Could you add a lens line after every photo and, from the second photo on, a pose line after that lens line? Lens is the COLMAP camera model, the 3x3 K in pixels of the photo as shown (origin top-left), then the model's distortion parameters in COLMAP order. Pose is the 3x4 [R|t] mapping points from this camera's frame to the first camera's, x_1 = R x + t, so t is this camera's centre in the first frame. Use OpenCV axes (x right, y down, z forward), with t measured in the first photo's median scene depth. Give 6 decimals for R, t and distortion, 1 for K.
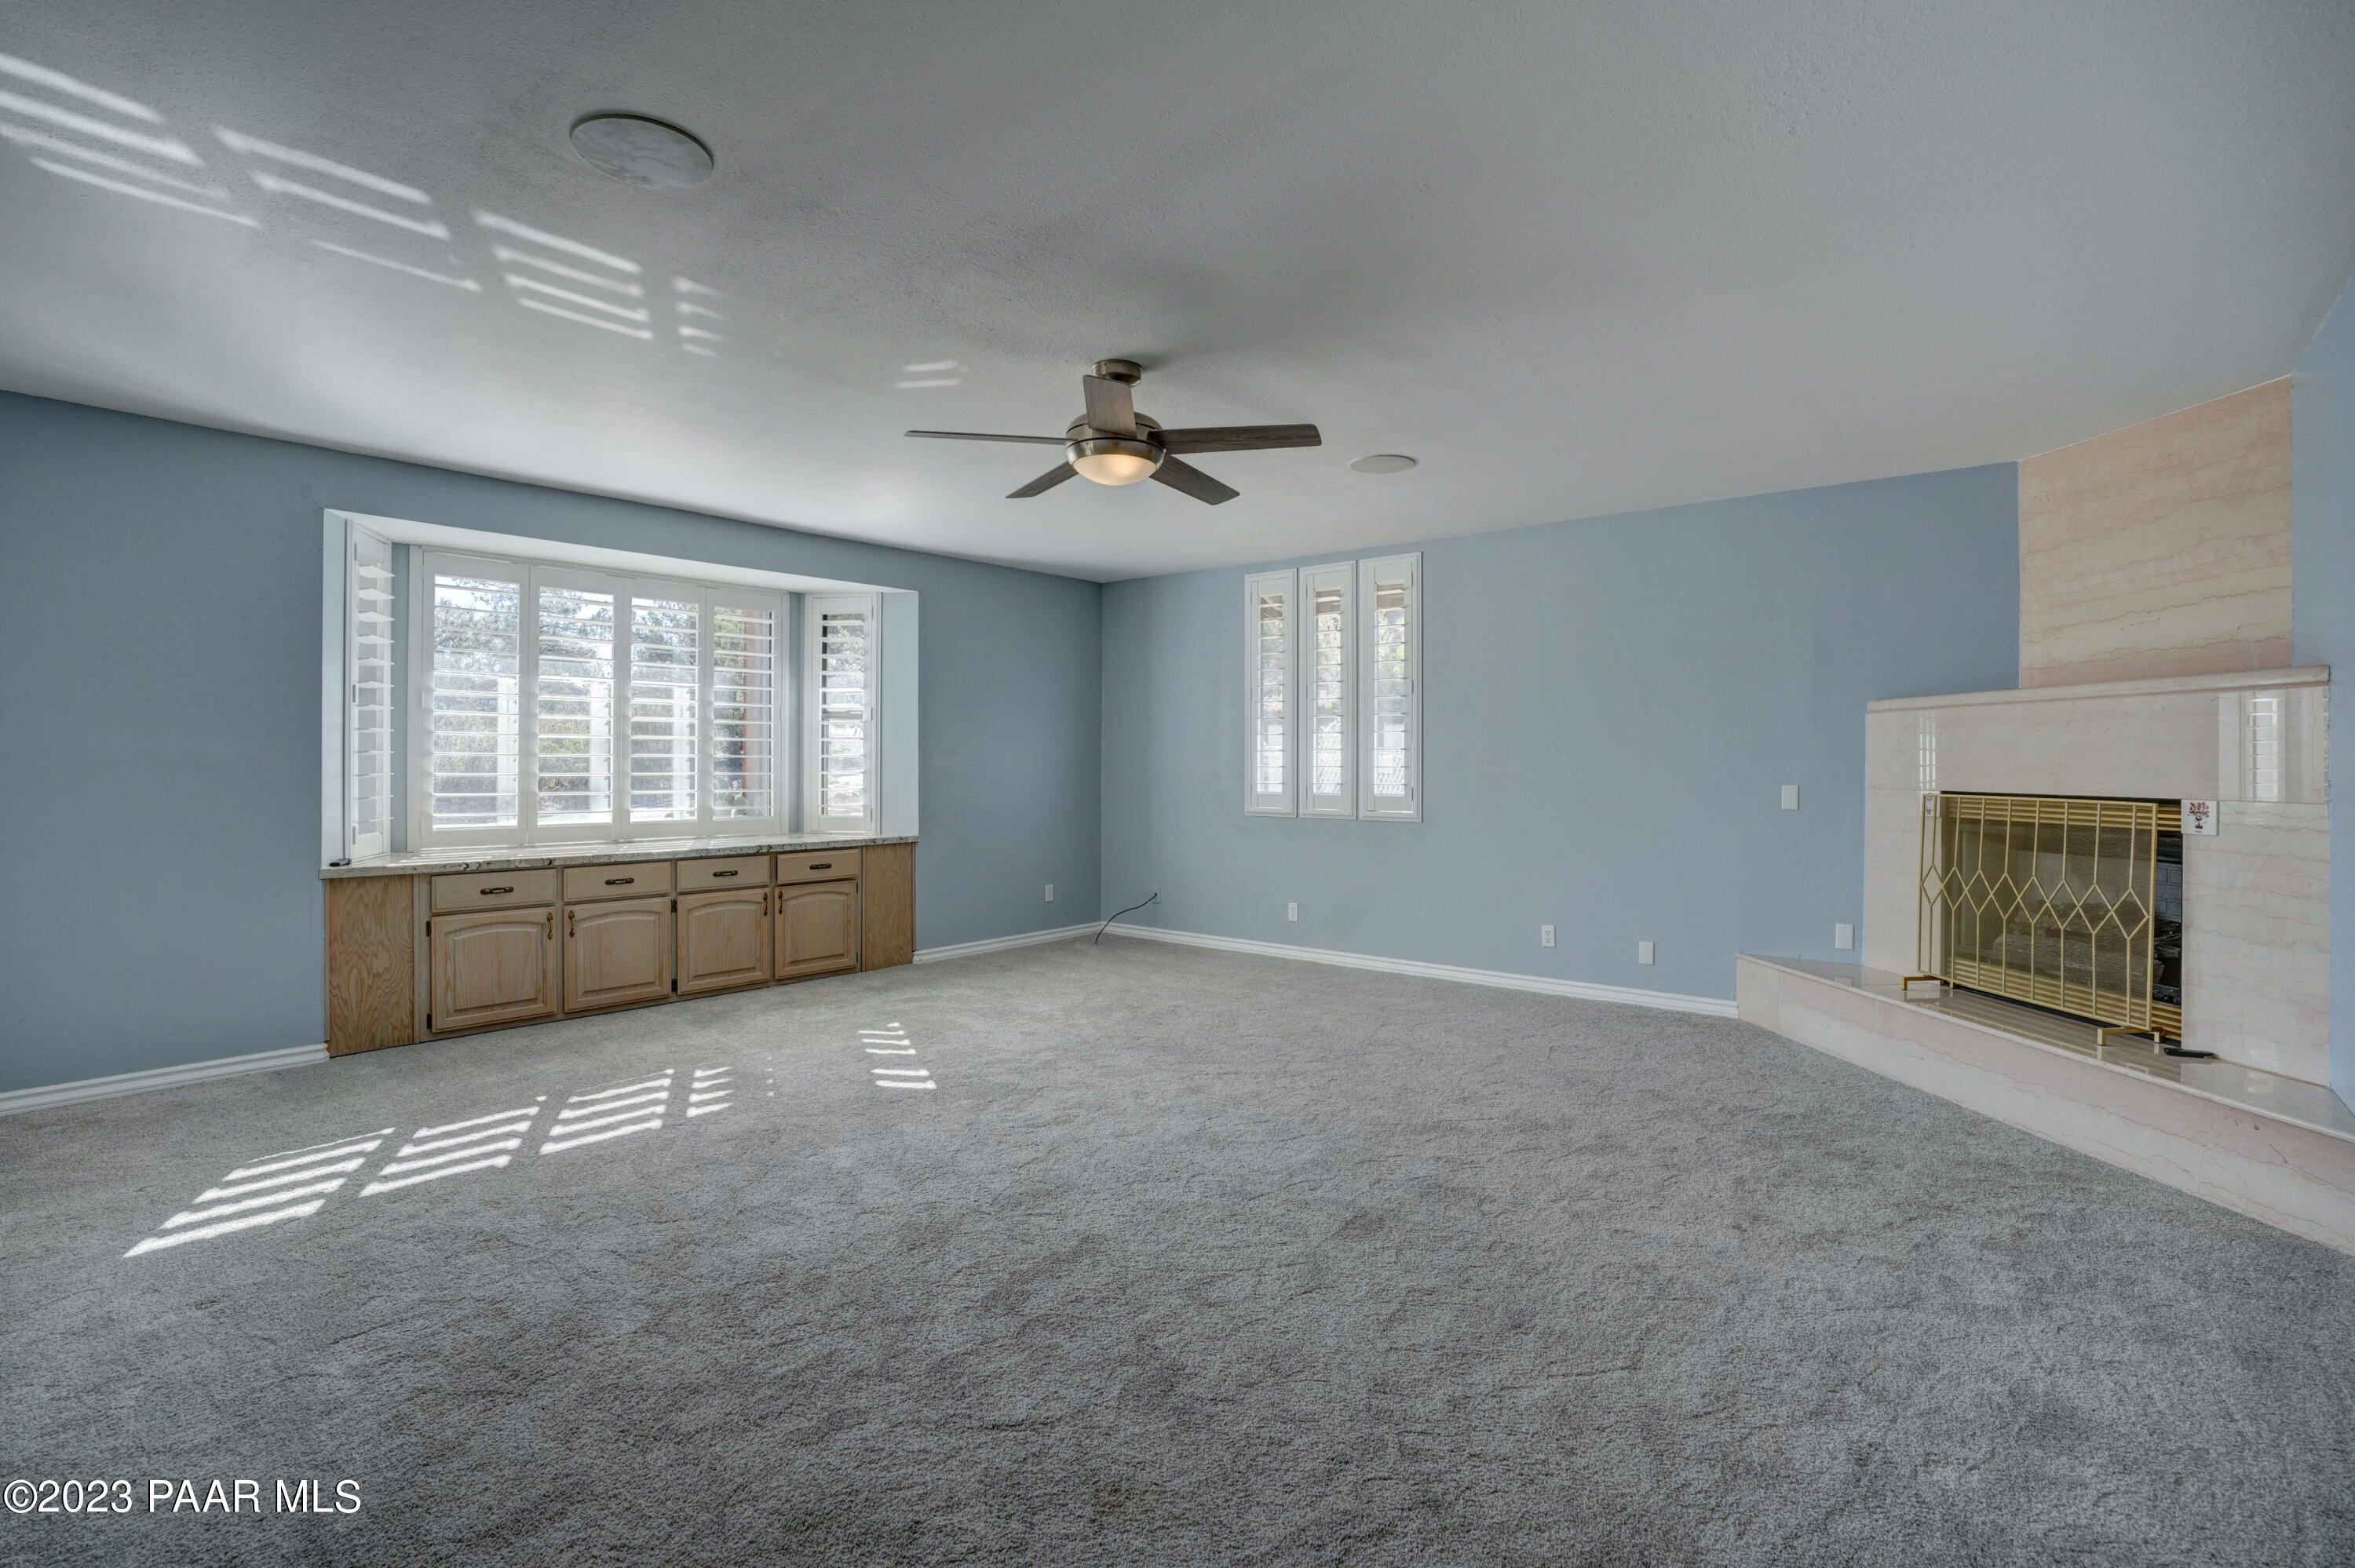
lens RADIAL K [[1097.4, 0, 1172.0], [0, 1097.4, 784.4], [0, 0, 1]] dist [-0.038261, 0.004443]
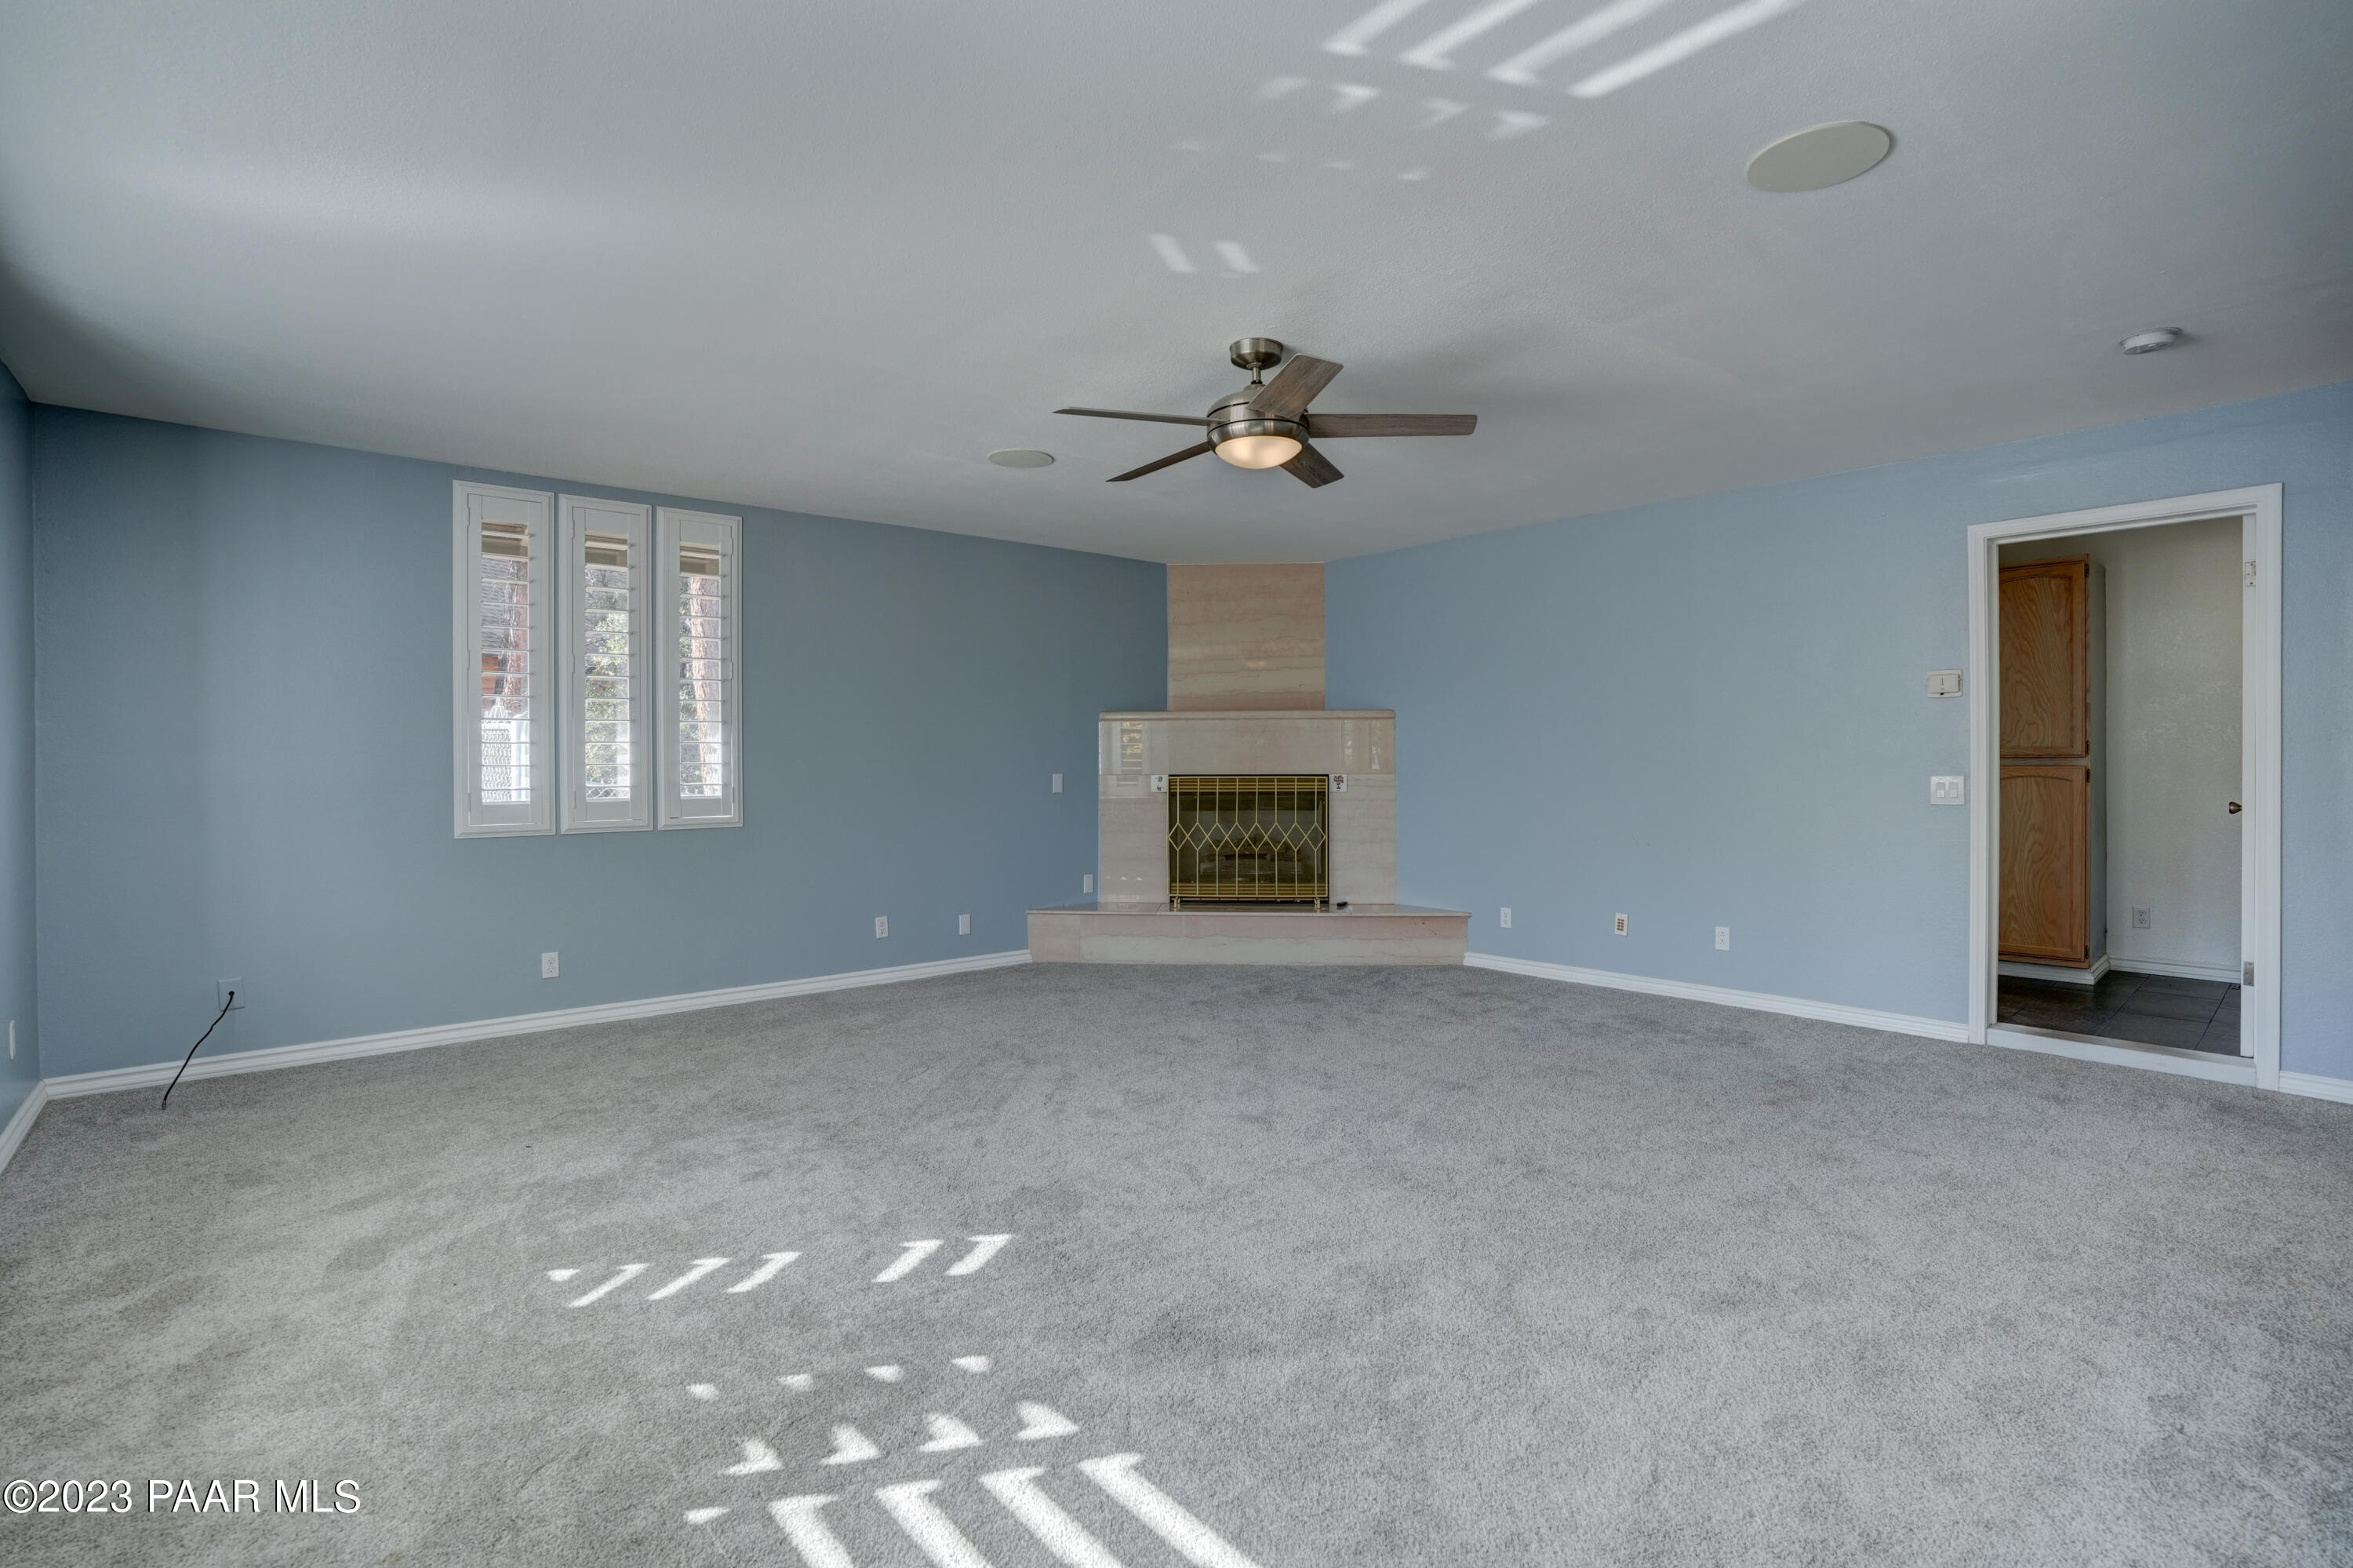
lens RADIAL K [[1096.7, 0, 1167.6], [0, 1096.7, 764.3], [0, 0, 1]] dist [-0.038261, 0.004443]
pose [[0.165753, -0.006197, 0.986148, -0.821614], [0.026438, 0.999649, 0.001839, -0.011505], [-0.985813, 0.025767, 0.165859, 0.747161]]
